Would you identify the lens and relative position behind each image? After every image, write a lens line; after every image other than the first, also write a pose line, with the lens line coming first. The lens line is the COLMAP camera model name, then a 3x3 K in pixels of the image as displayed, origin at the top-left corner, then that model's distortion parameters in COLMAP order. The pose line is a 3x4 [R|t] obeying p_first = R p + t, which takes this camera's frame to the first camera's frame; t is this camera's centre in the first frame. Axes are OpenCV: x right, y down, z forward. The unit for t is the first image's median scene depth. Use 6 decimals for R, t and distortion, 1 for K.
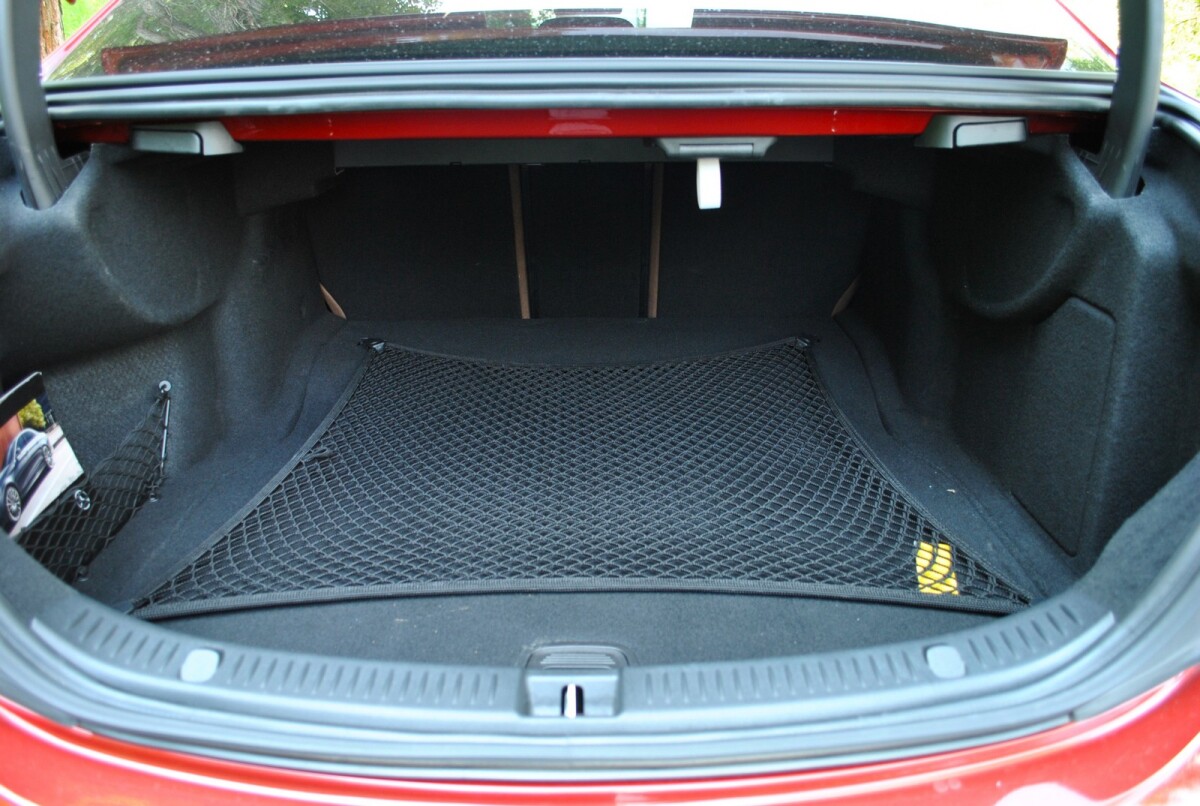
lens RADIAL K [[938.7, 0, 601.9], [0, 938.7, 400.8], [0, 0, 1]] dist [-0.089183, 0.016716]
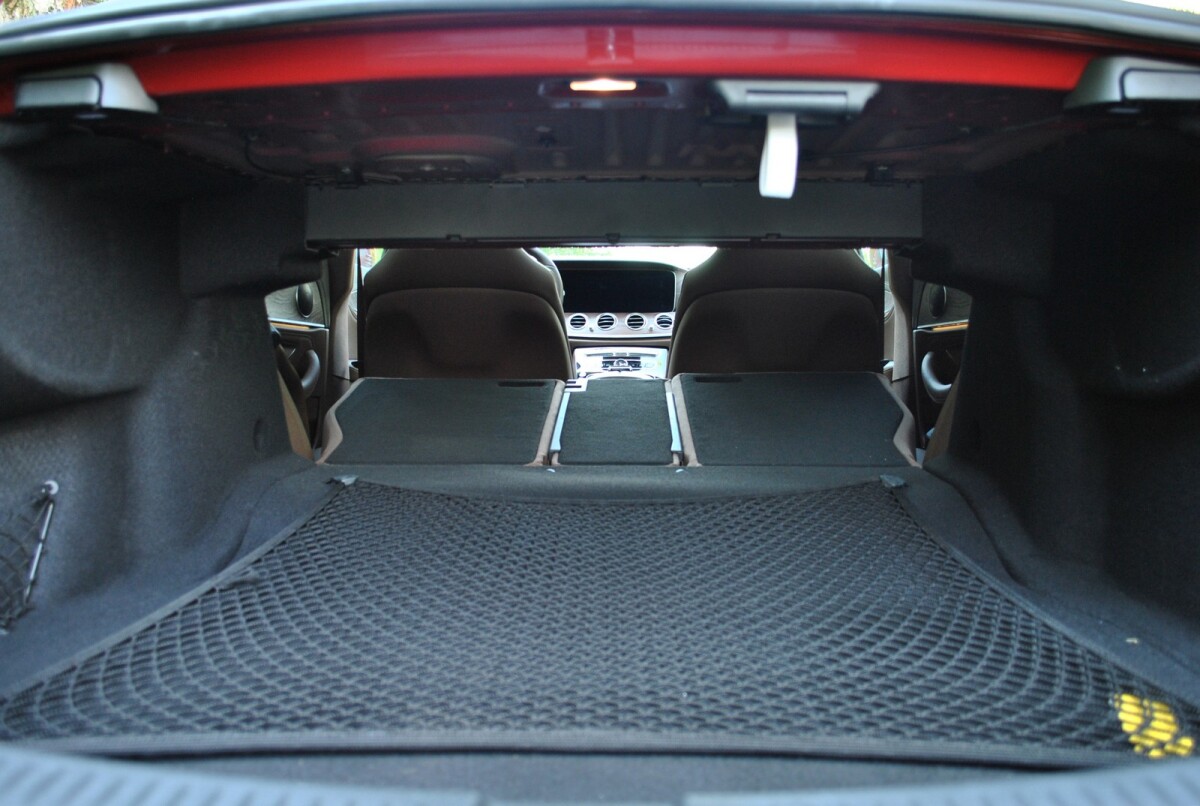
lens RADIAL K [[970.6, 0, 595.0], [0, 970.6, 404.4], [0, 0, 1]] dist [-0.076361, 0.001691]
pose [[0.999482, 0.006246, -0.031584, -0.007406], [-0.014651, 0.961779, -0.273434, 0.140078], [0.028669, 0.273755, 0.961372, 0.287008]]
